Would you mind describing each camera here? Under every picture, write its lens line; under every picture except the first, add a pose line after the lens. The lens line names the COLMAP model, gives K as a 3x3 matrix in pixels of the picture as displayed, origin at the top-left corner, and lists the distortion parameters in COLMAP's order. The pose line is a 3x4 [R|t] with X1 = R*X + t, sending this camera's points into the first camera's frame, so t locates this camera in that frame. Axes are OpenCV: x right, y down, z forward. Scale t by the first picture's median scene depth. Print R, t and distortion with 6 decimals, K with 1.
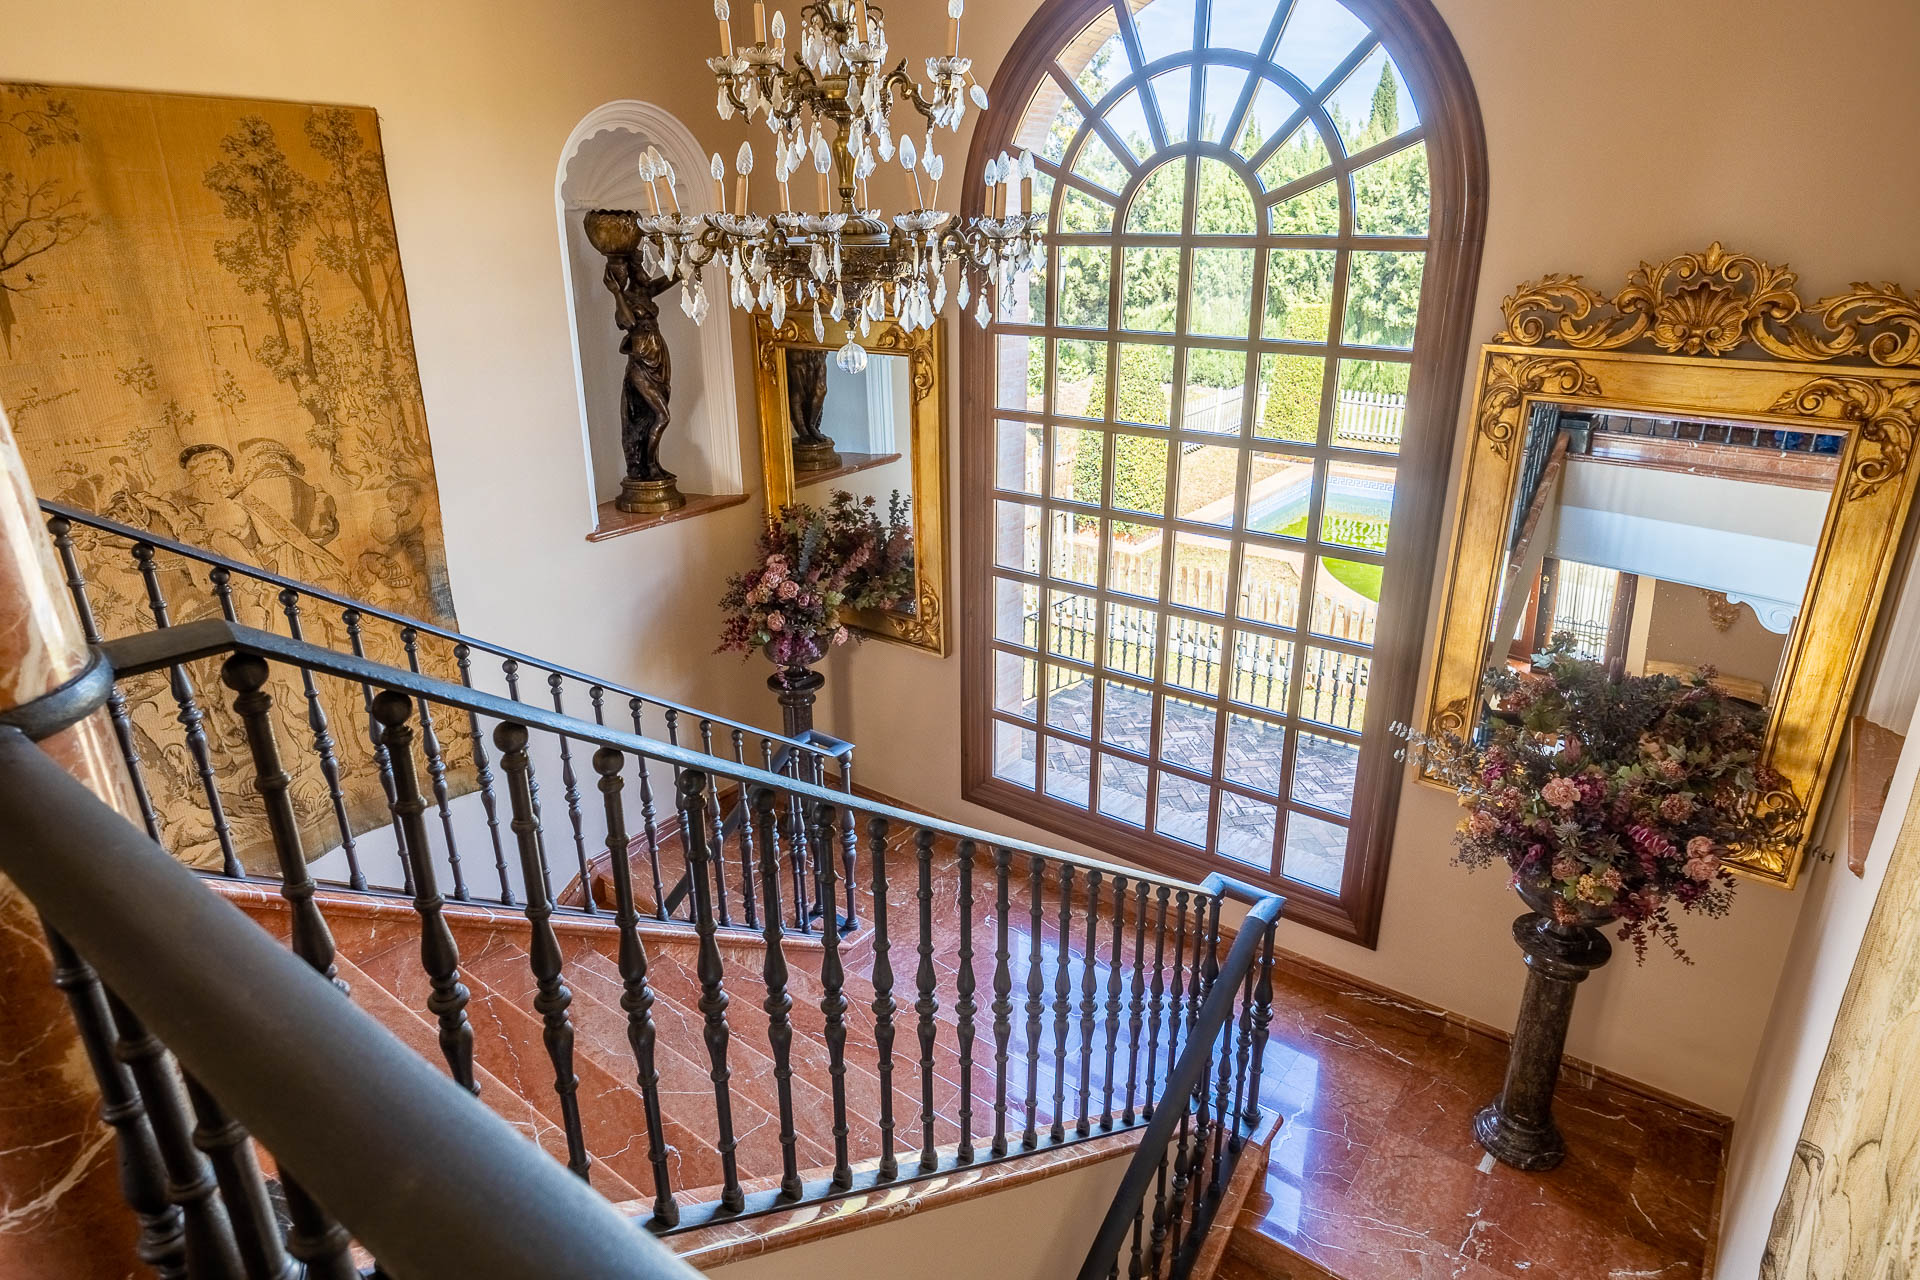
lens RADIAL K [[1093.6, 0, 967.0], [0, 1093.6, 631.0], [0, 0, 1]] dist [-0.018907, 0.000778]
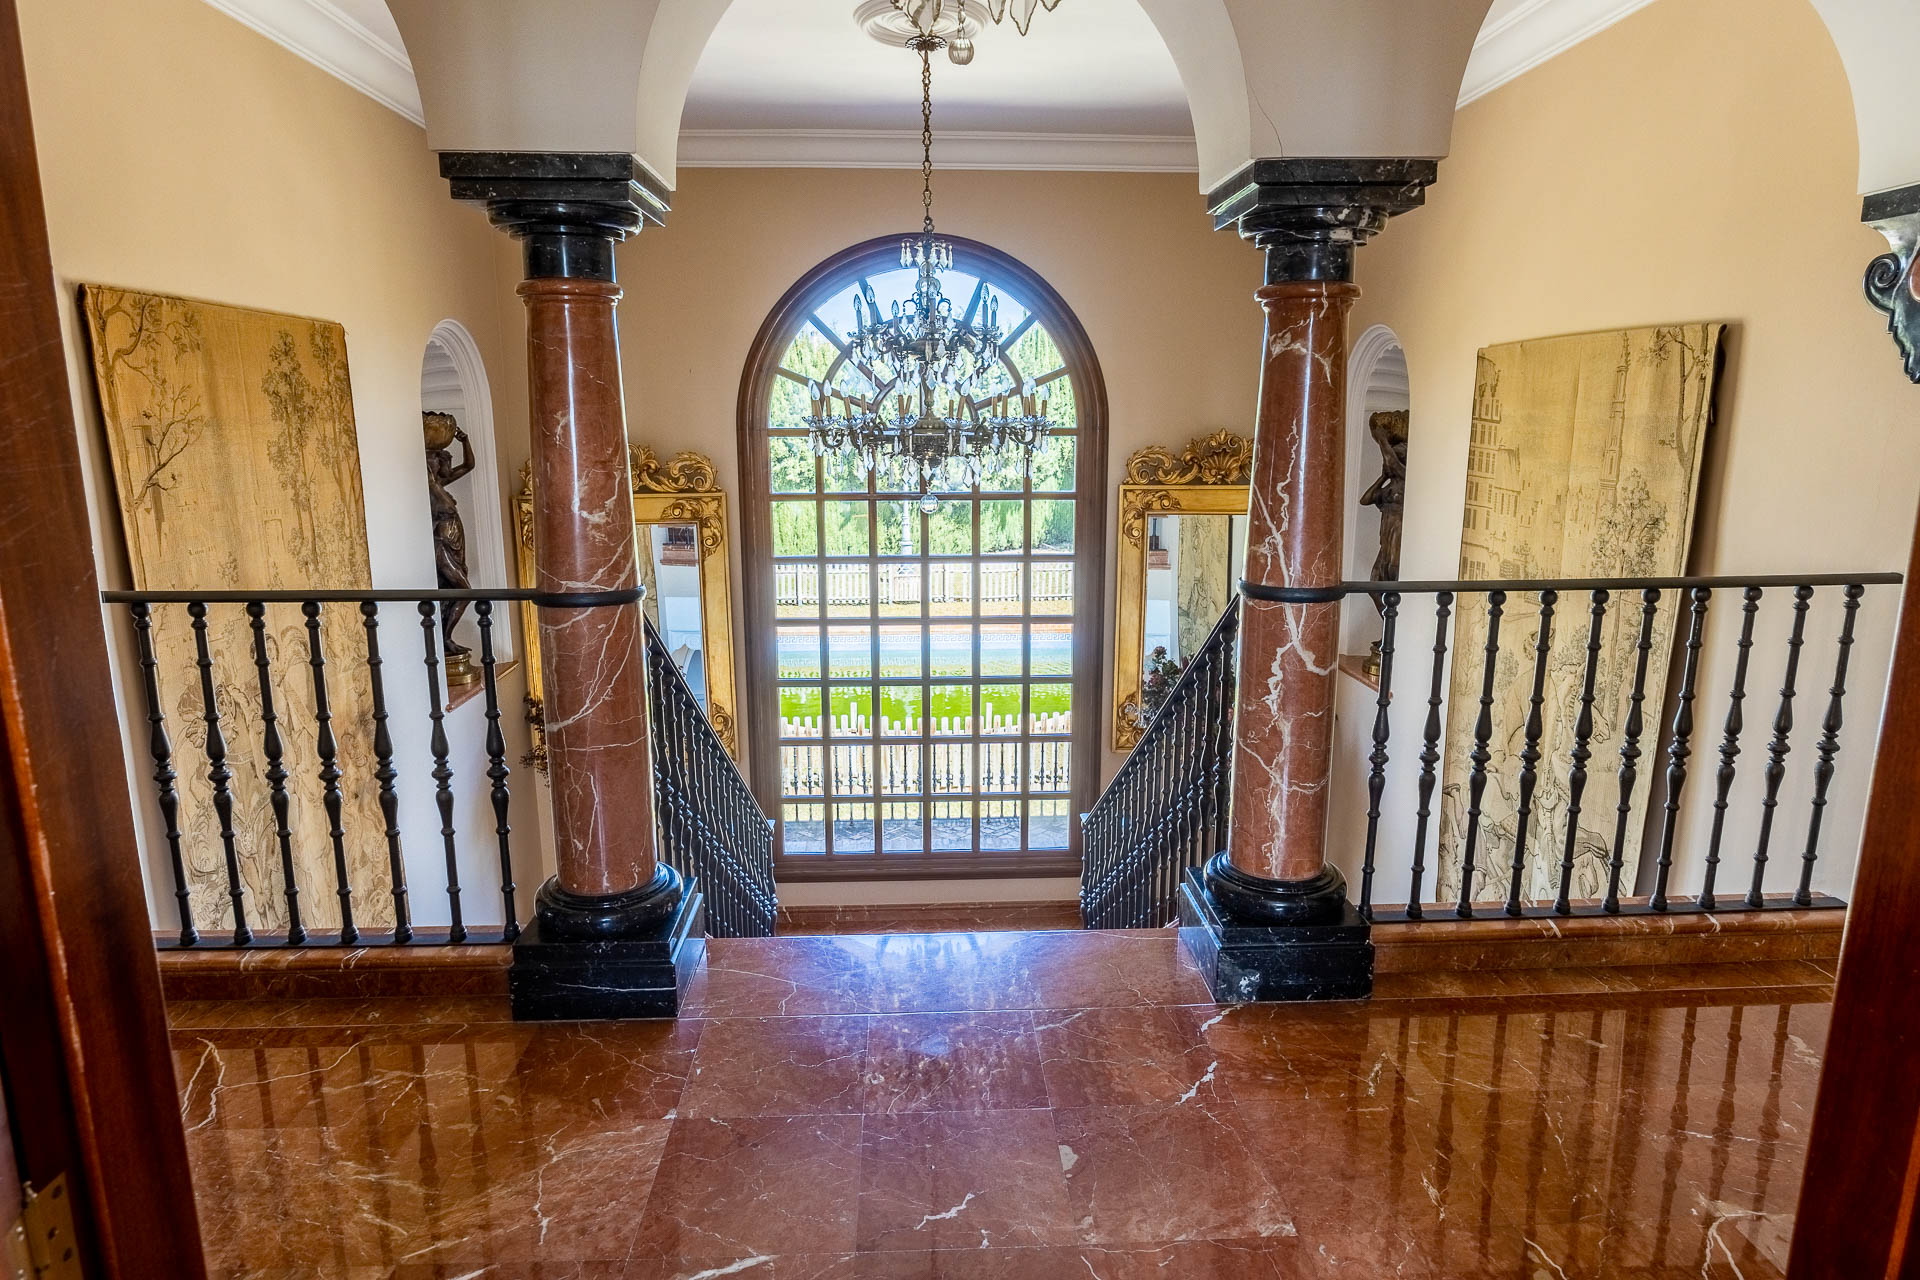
lens RADIAL K [[1093.6, 0, 967.0], [0, 1093.6, 631.0], [0, 0, 1]] dist [-0.018907, 0.000778]
pose [[0.772588, -0.124914, 0.622498, -0.840727], [0.222917, 0.971405, -0.081737, 0.054898], [-0.594488, 0.201915, 0.778341, -0.182803]]
